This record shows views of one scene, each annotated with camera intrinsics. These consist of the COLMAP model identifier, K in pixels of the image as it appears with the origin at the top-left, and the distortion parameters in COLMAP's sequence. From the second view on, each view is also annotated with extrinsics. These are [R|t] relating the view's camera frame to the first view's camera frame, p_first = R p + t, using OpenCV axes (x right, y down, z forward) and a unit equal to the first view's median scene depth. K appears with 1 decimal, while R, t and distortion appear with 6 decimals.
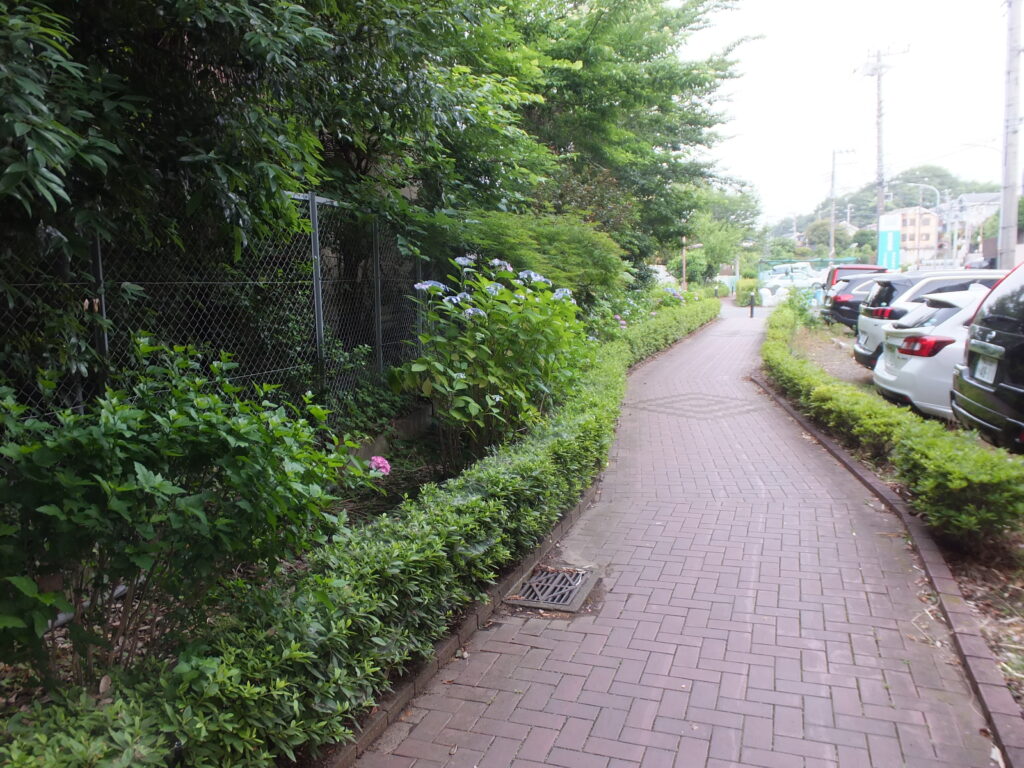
lens RADIAL K [[750.1, 0, 507.5], [0, 750.1, 381.9], [0, 0, 1]] dist [-0.025181, 0.003226]
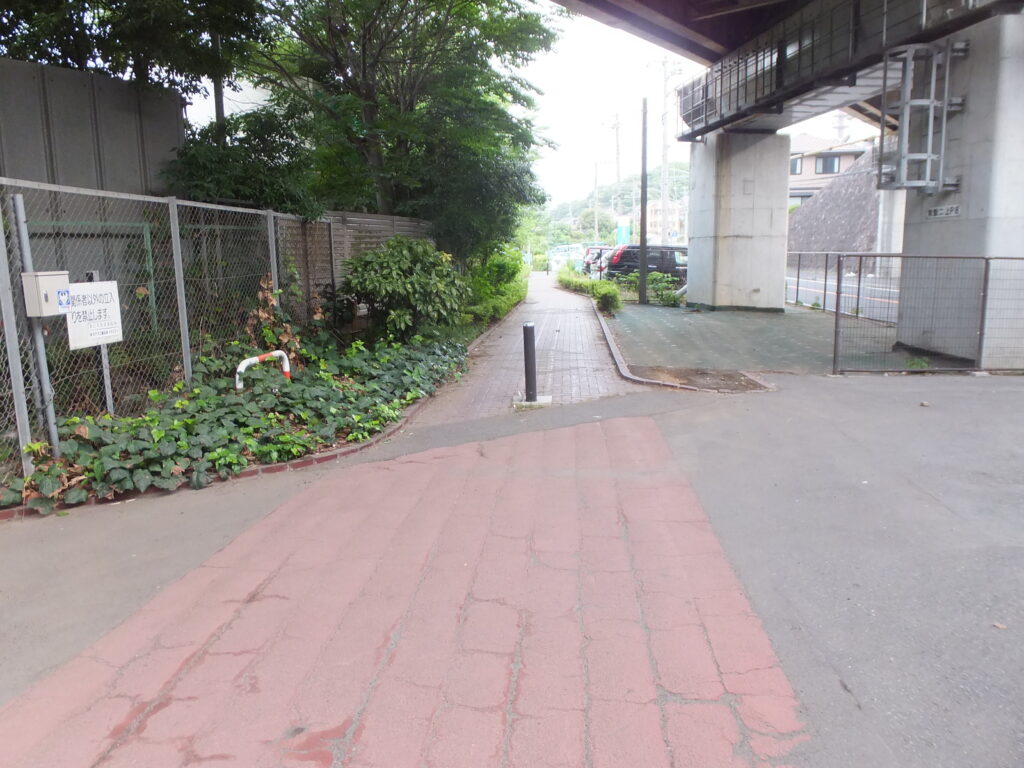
lens RADIAL K [[750.1, 0, 507.5], [0, 750.1, 381.9], [0, 0, 1]] dist [-0.025181, 0.003226]
pose [[0.961340, -0.035593, 0.273053, -0.277882], [0.027927, 0.999100, 0.031913, 0.114108], [-0.273943, -0.023054, 0.961470, -0.738634]]
